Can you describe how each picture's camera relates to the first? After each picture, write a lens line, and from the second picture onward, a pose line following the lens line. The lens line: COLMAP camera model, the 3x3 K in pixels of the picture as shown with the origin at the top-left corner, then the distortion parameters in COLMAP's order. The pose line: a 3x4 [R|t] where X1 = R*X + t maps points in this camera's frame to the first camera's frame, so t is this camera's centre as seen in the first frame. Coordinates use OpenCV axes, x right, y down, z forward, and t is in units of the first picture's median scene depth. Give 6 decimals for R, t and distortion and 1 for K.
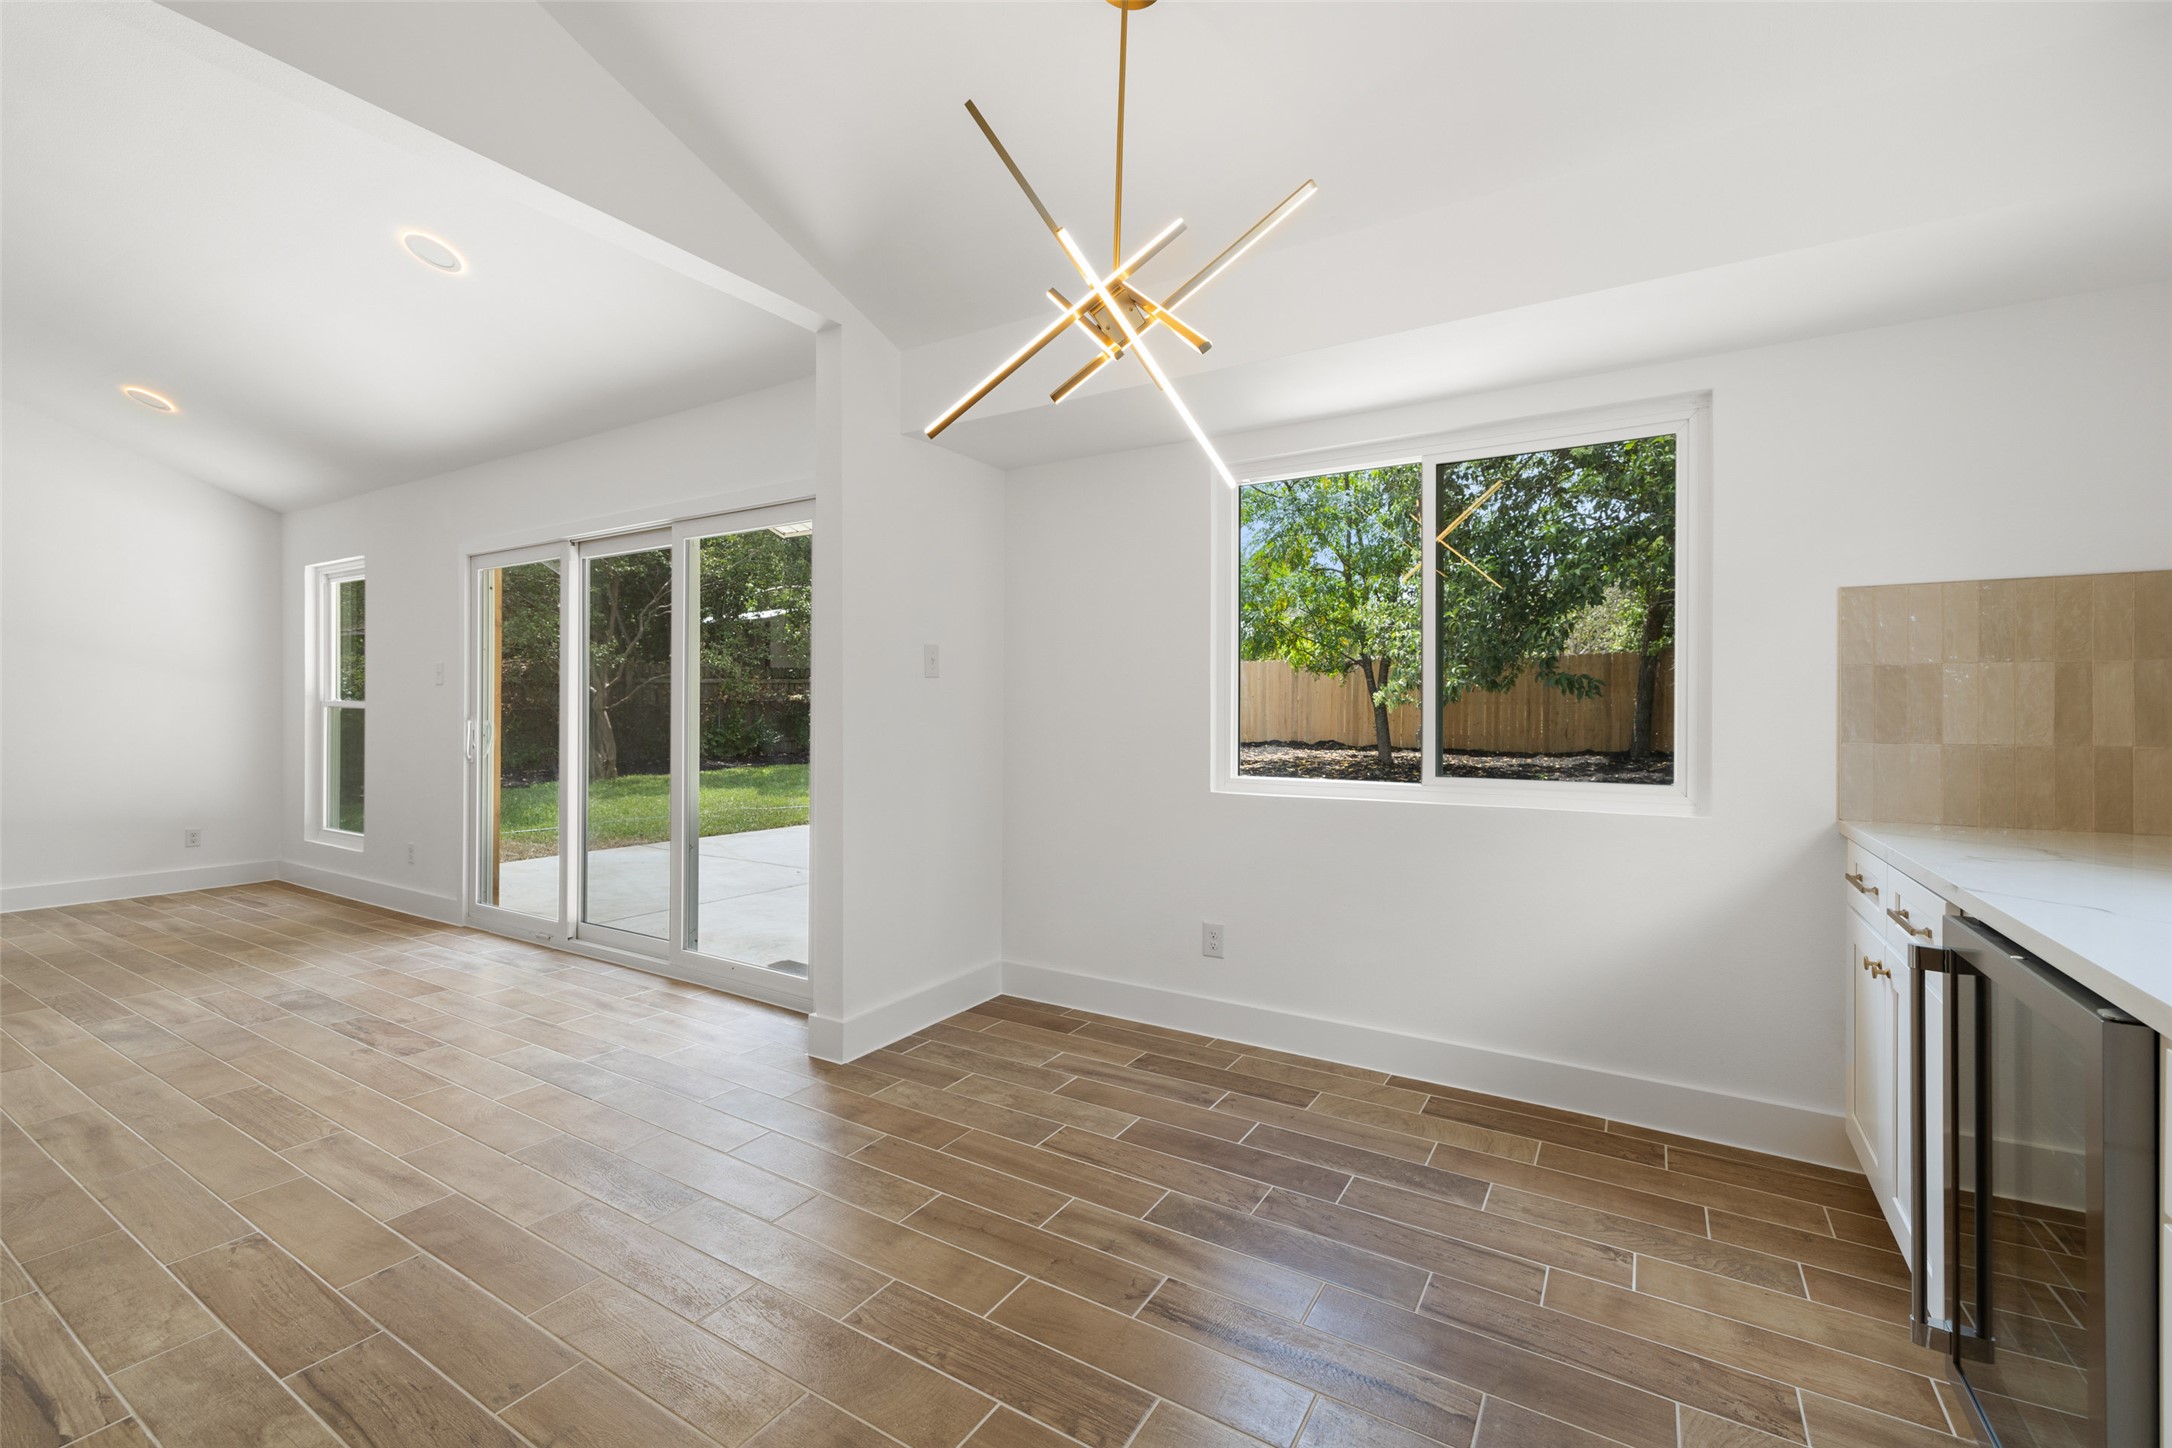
lens RADIAL K [[922.8, 0, 1083.9], [0, 922.8, 713.3], [0, 0, 1]] dist [0.002356, 0.000001]
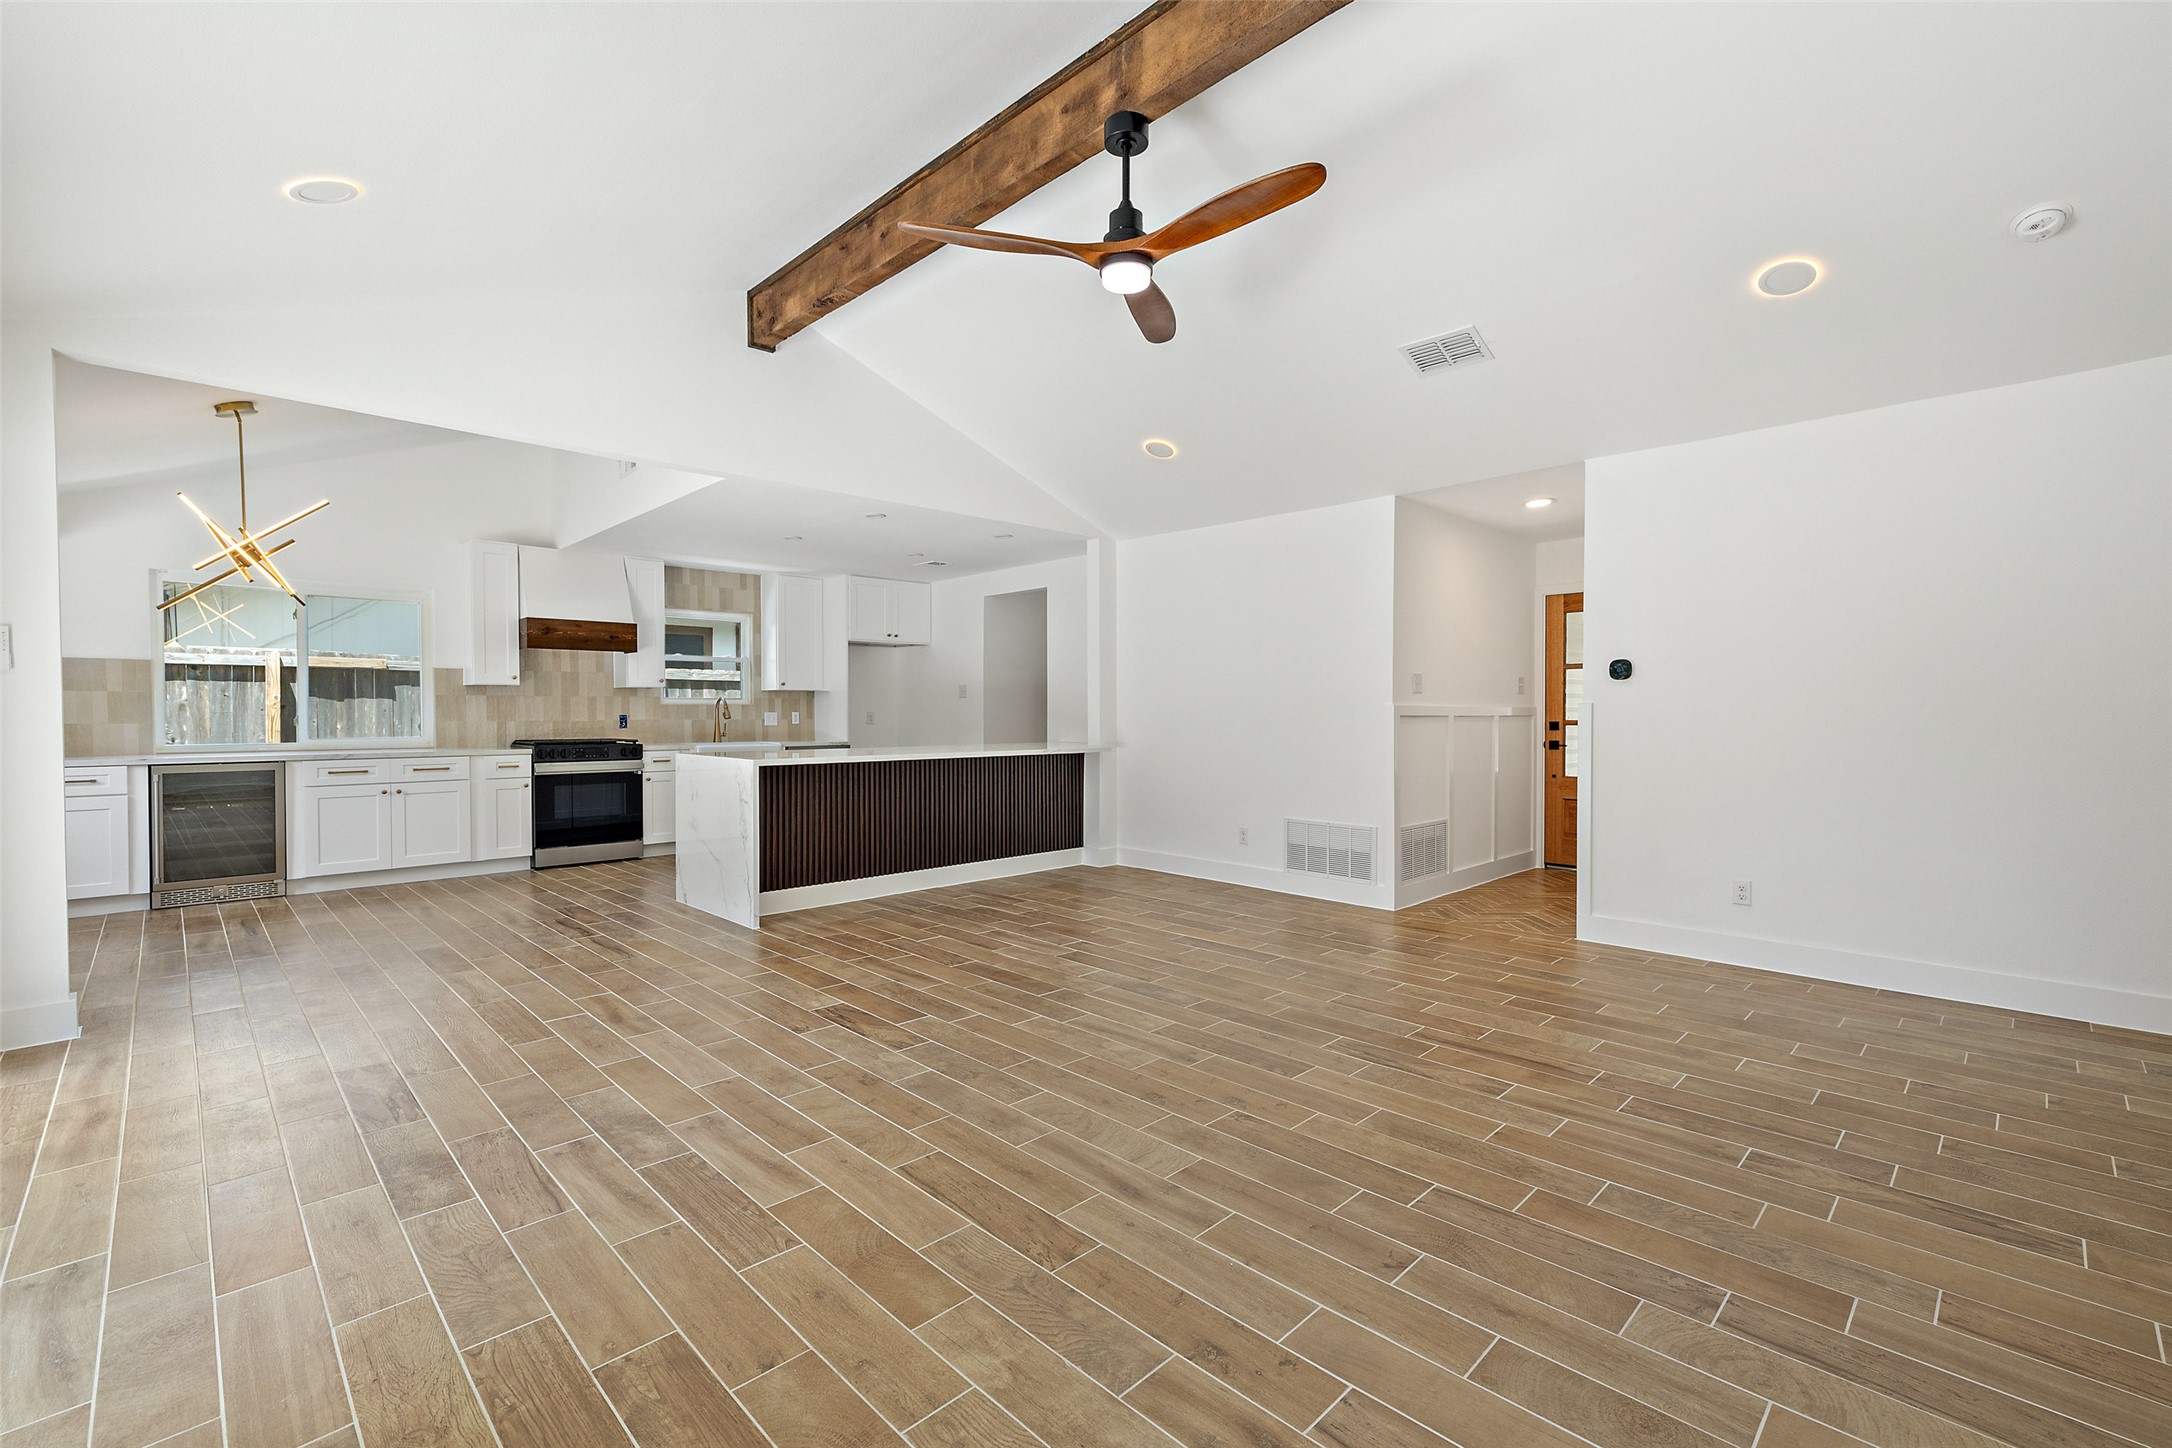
lens RADIAL K [[922.8, 0, 1083.6], [0, 922.8, 734.5], [0, 0, 1]] dist [0.002356, 0.000001]
pose [[-0.971316, -0.010556, 0.237558, -1.855182], [-0.003305, 0.999517, 0.030899, -0.016620], [-0.237770, 0.029228, -0.970882, 1.939128]]
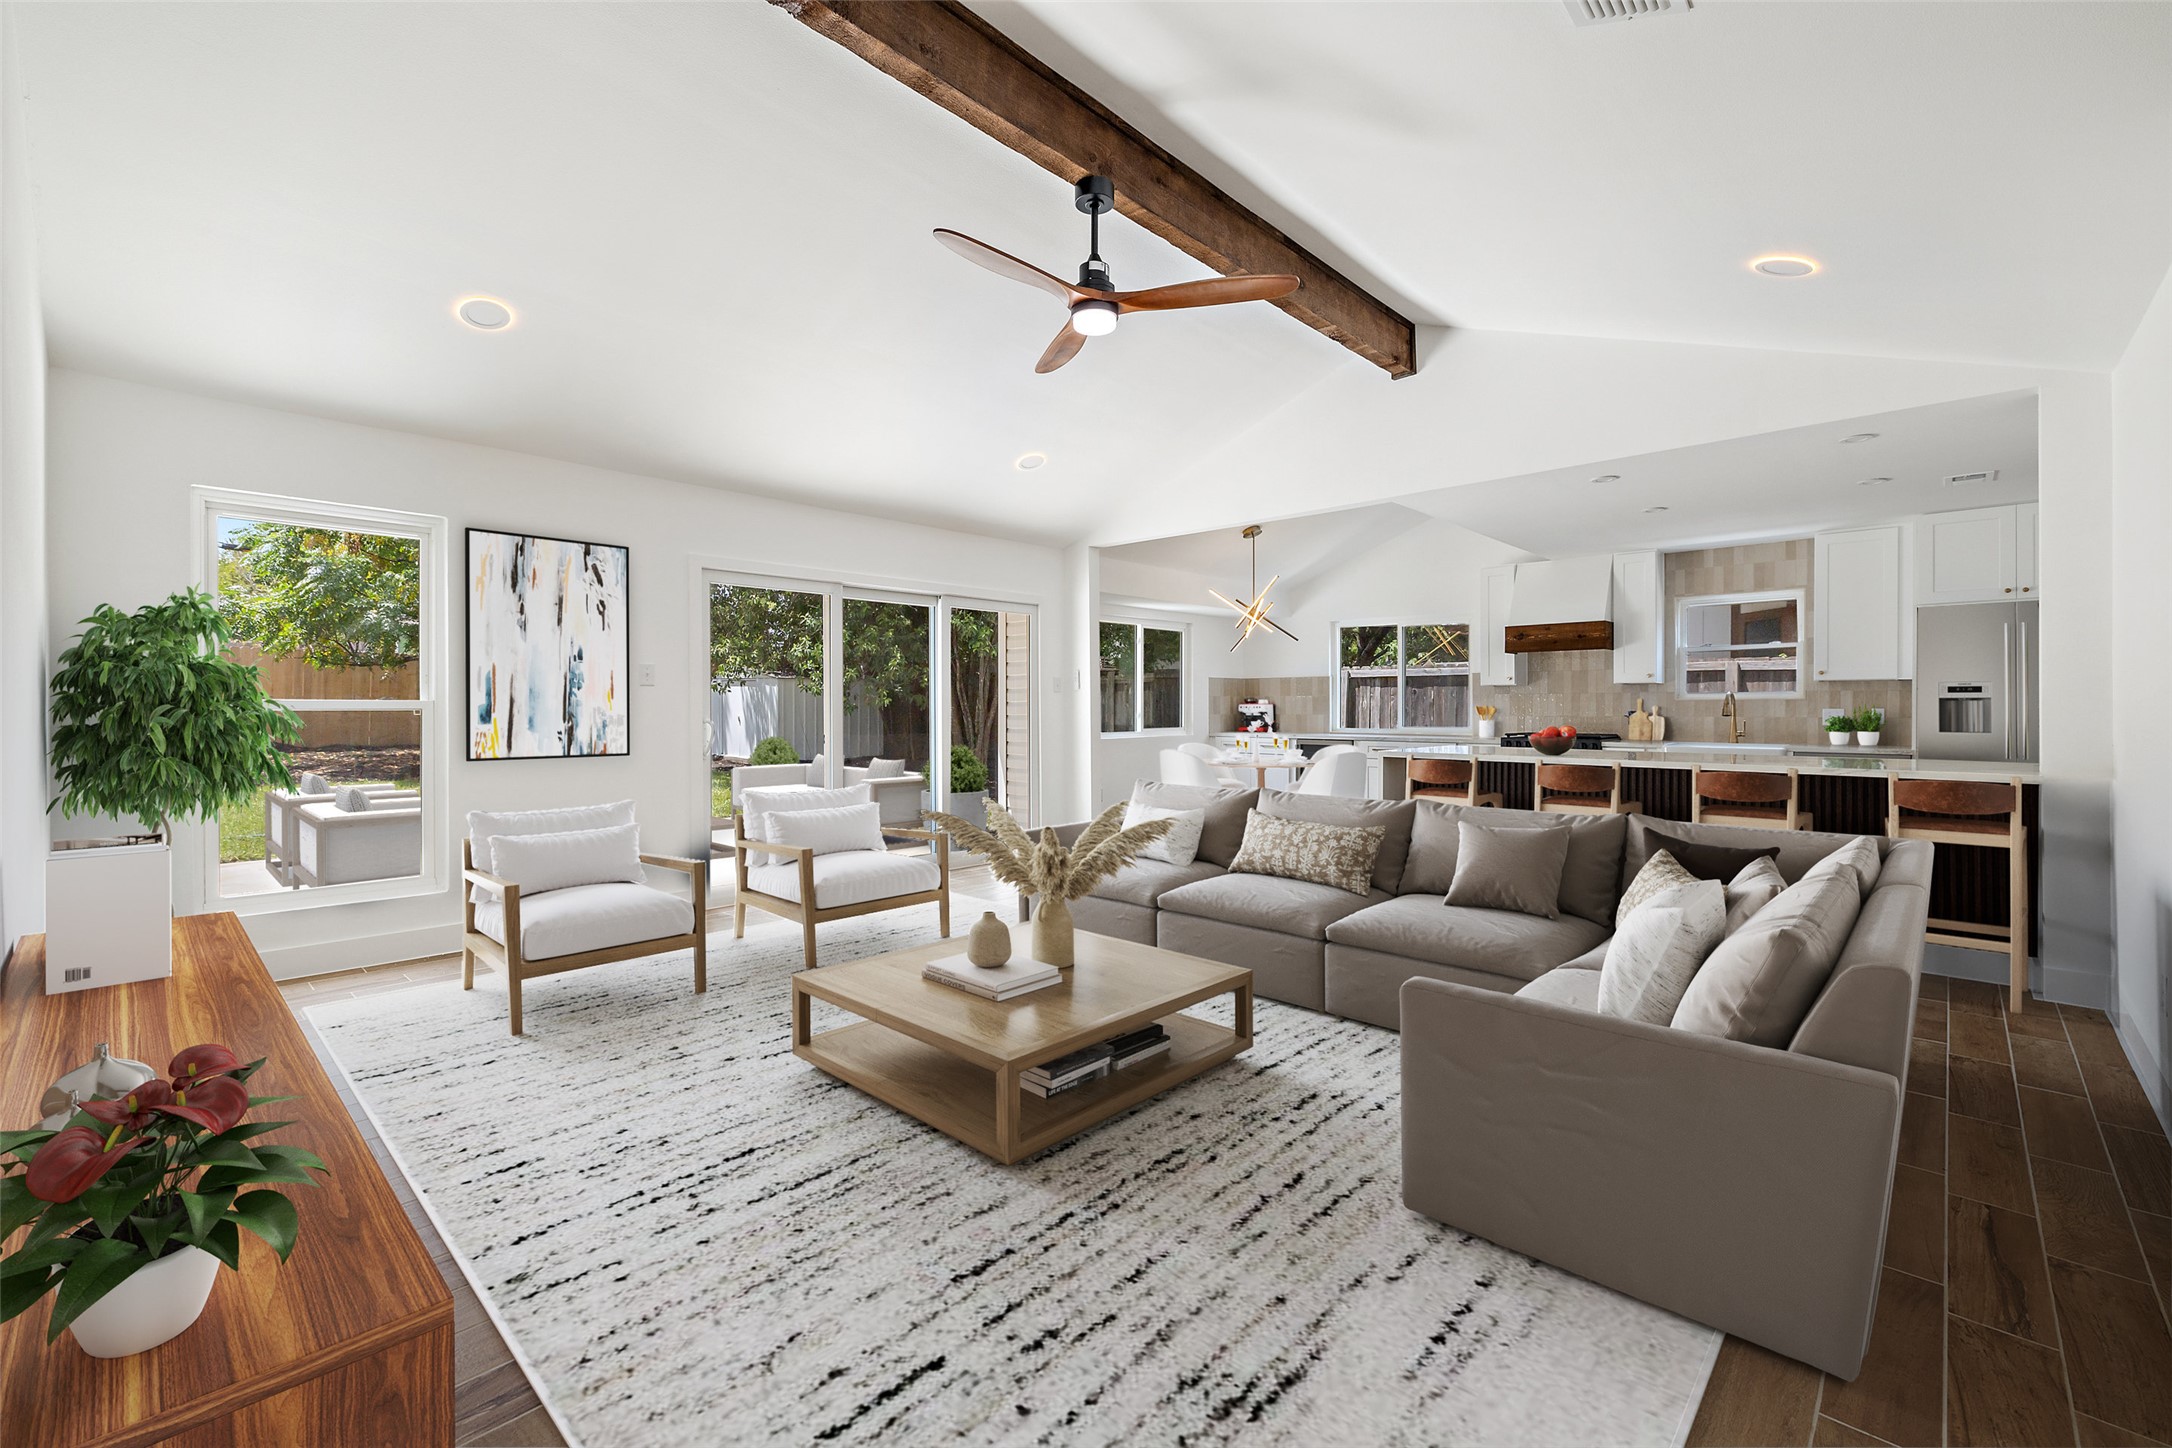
lens RADIAL K [[922.8, 0, 1090.1], [0, 922.8, 713.2], [0, 0, 1]] dist [0.002356, 0.000001]
pose [[0.198919, -0.011287, 0.979951, -2.881054], [0.006045, 0.999929, 0.010290, -0.017094], [-0.979997, 0.003877, 0.198973, 0.595673]]
